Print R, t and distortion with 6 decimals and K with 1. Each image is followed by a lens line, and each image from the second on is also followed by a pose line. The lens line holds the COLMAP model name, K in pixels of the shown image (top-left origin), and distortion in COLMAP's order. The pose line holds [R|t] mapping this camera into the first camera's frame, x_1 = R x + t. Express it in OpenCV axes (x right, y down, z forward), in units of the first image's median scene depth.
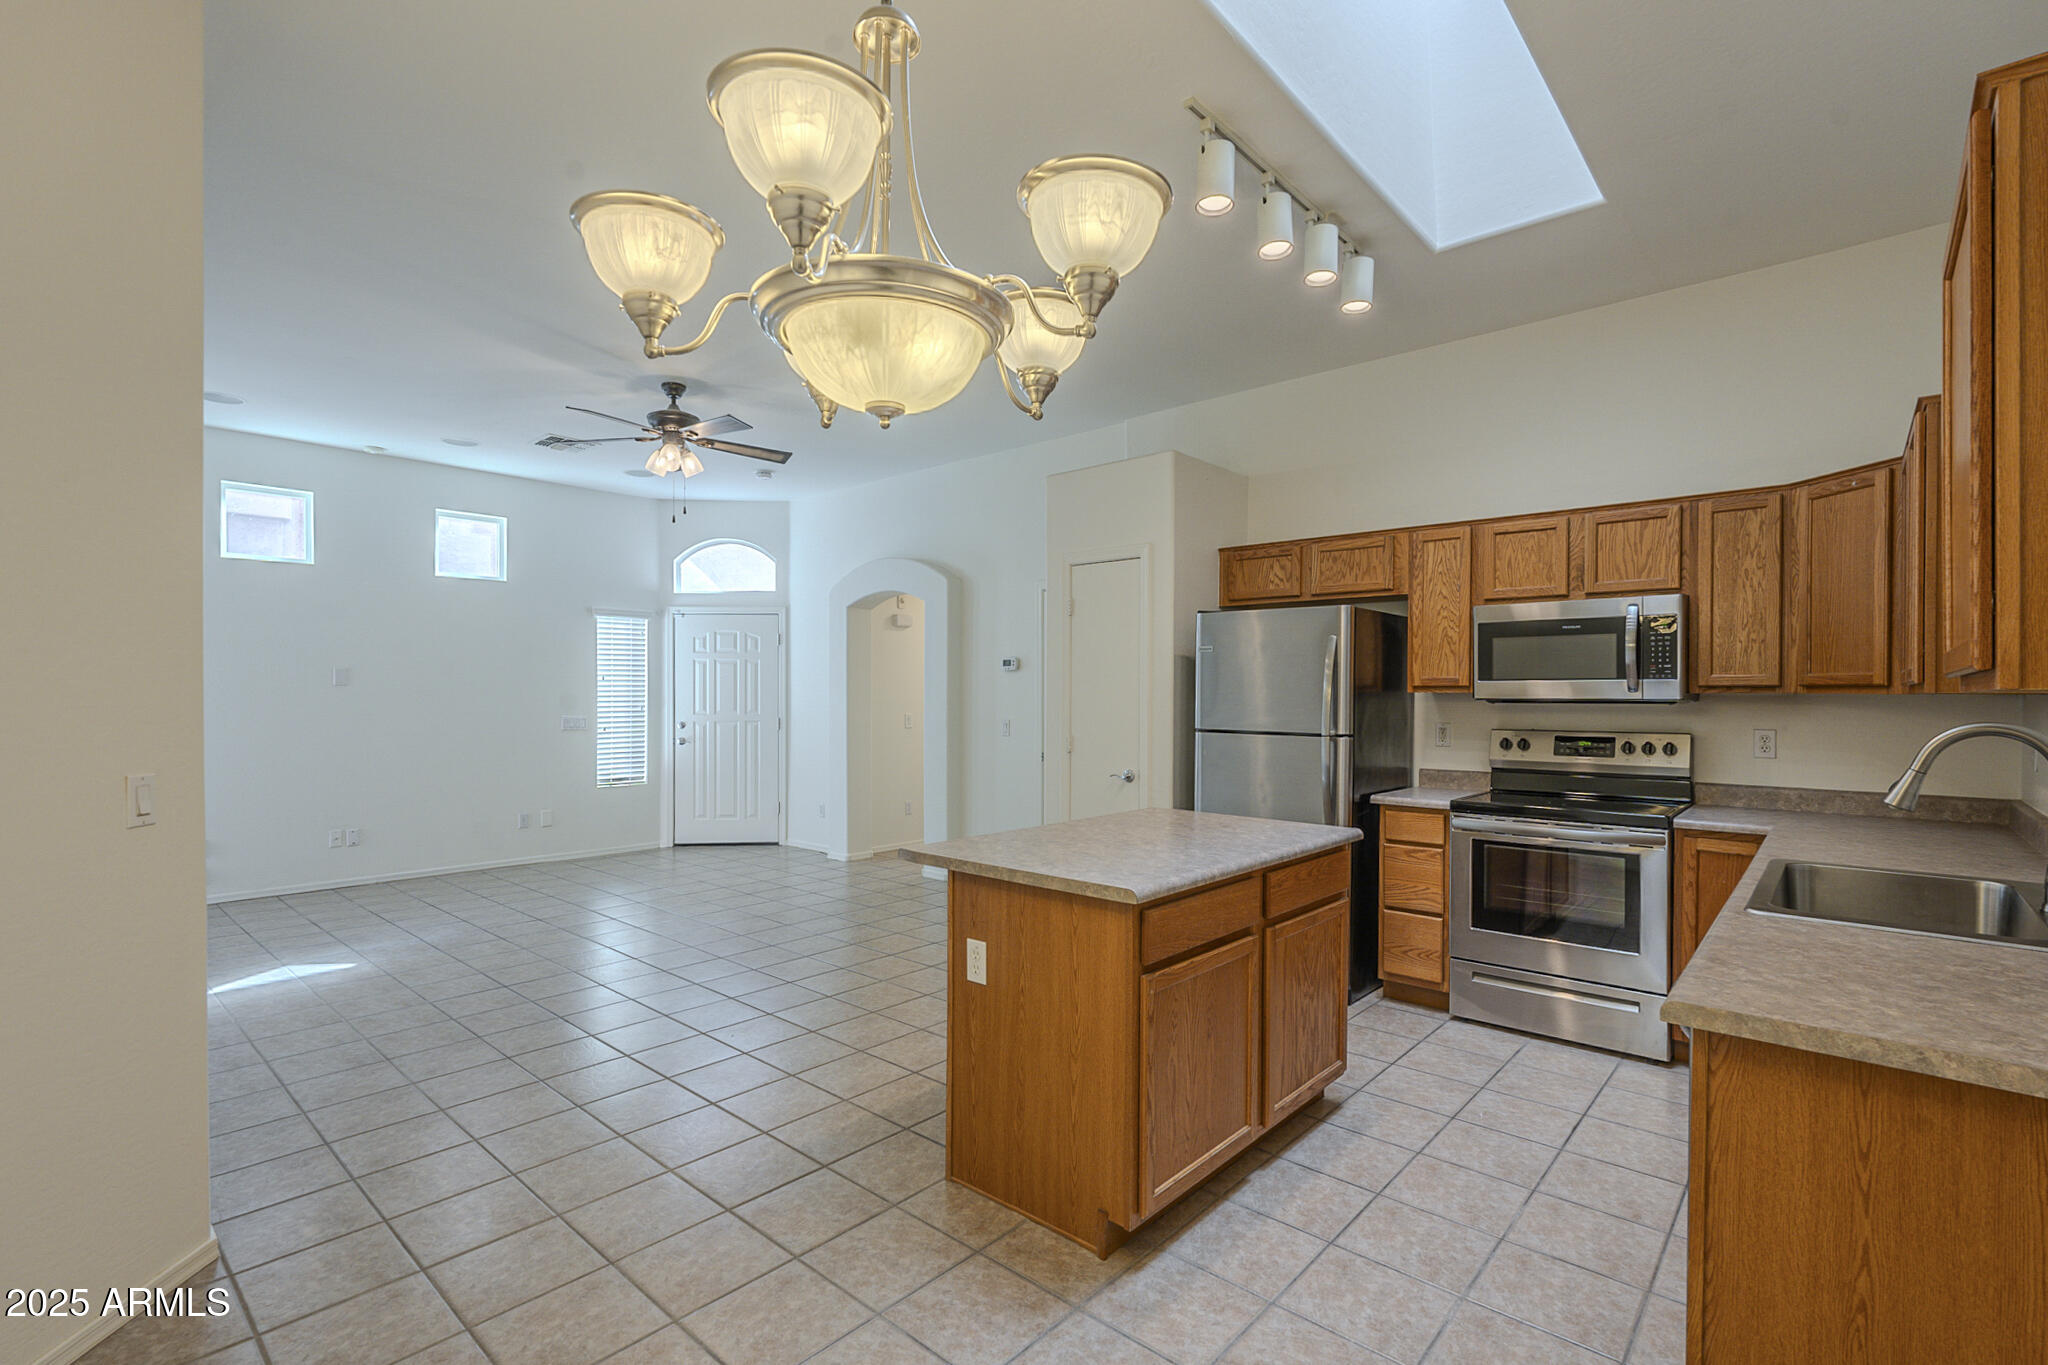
lens RADIAL K [[923.7, 0, 1023.6], [0, 923.7, 693.9], [0, 0, 1]] dist [-0.002219, -0.000509]
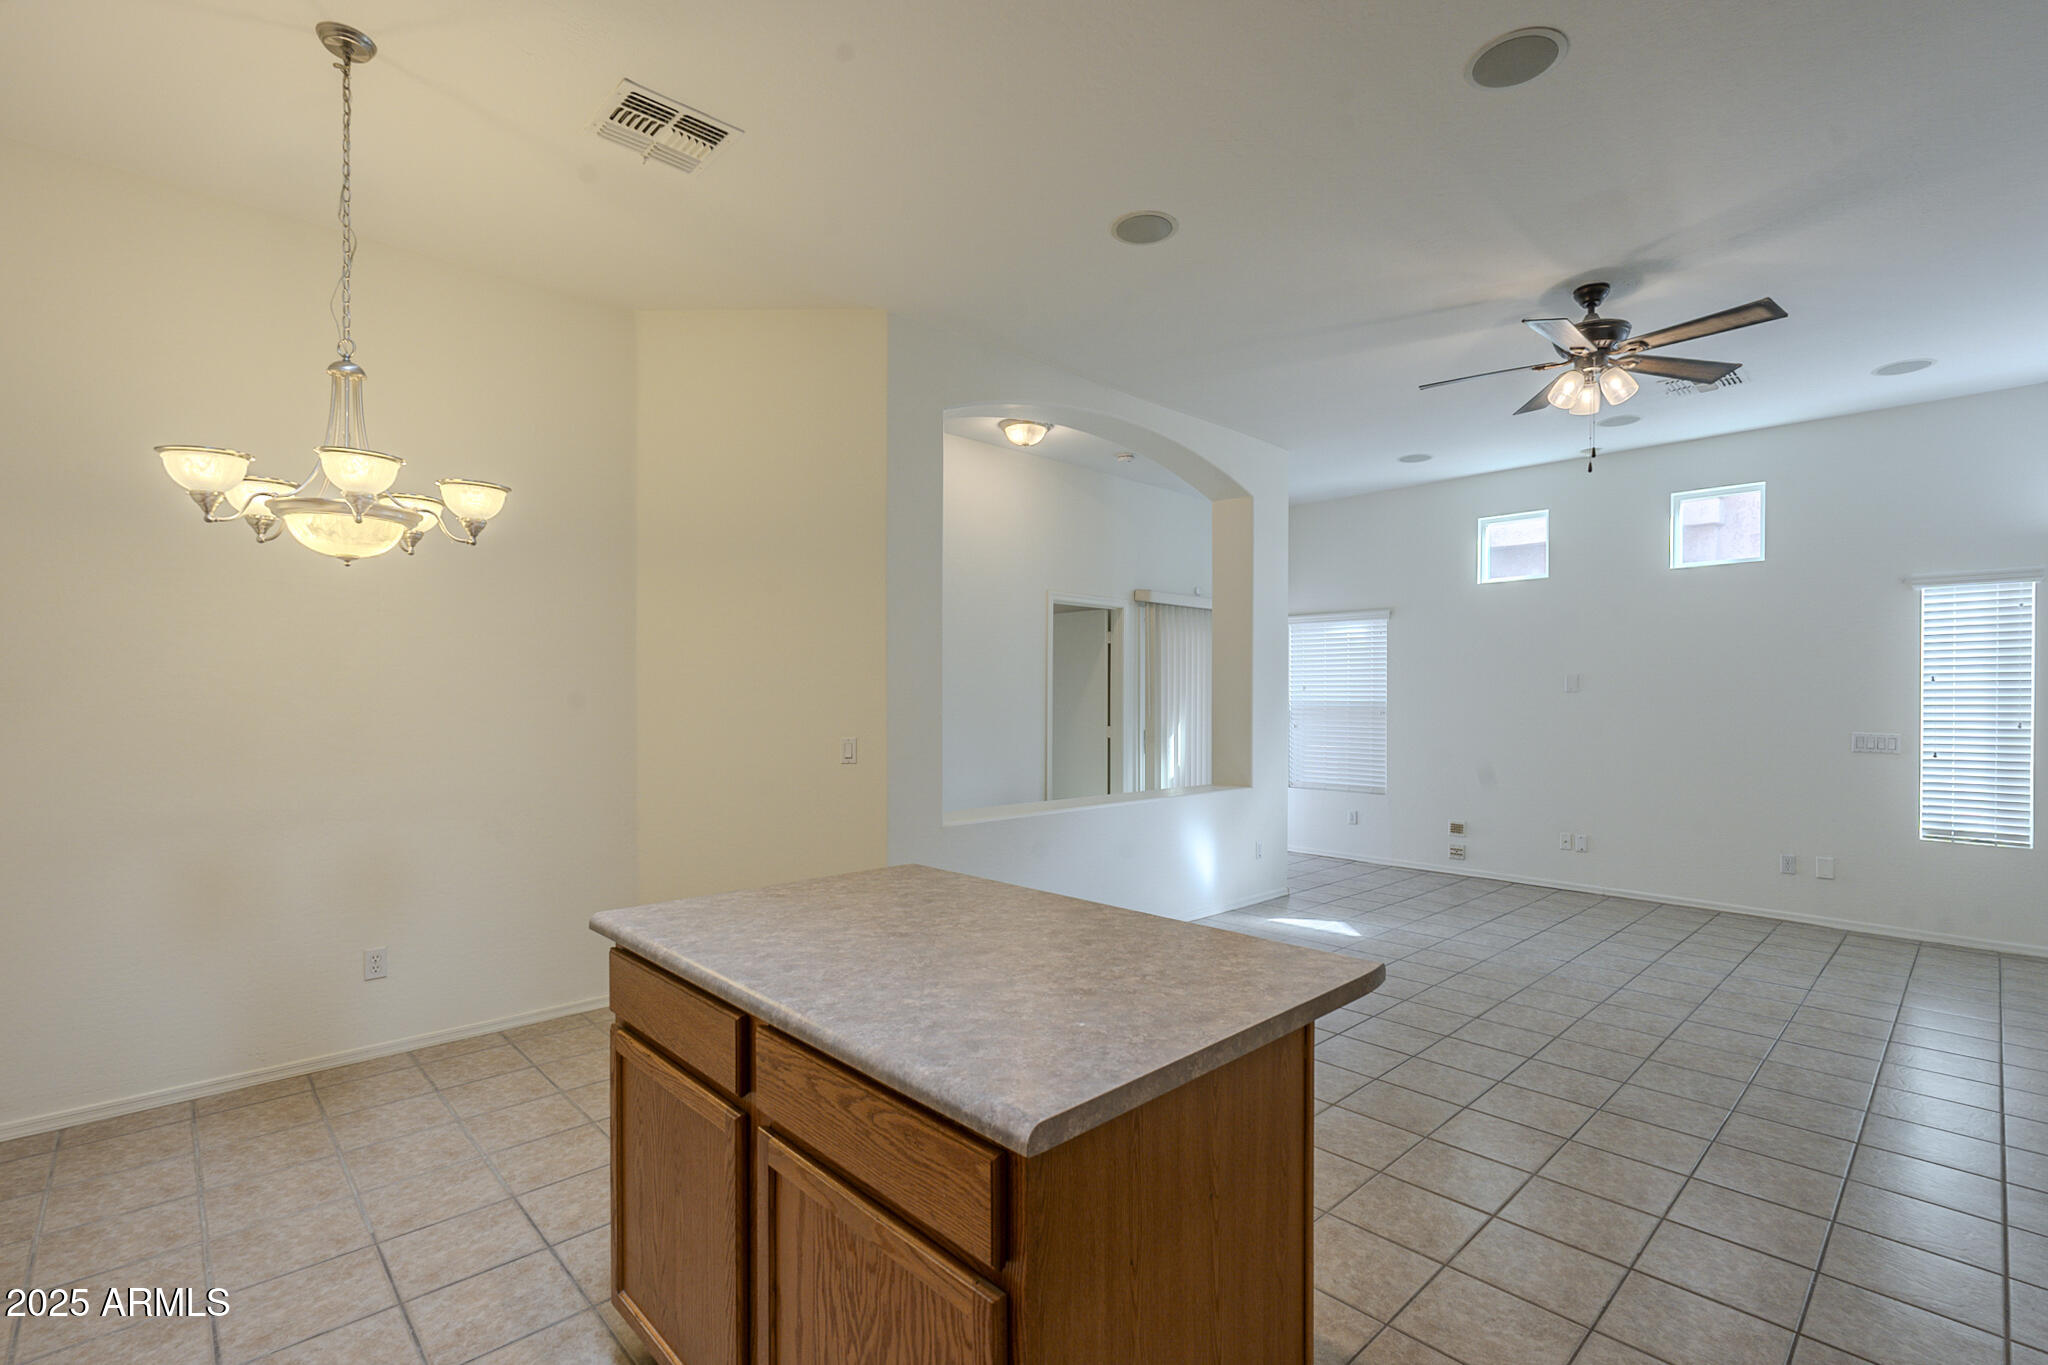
lens RADIAL K [[923.7, 0, 1023.6], [0, 923.7, 693.9], [0, 0, 1]] dist [-0.002219, -0.000509]
pose [[-0.079757, -0.001149, -0.996814, 0.315830], [-0.003596, 0.999993, -0.000865, -0.003360], [0.996808, 0.003516, -0.079760, 0.472775]]
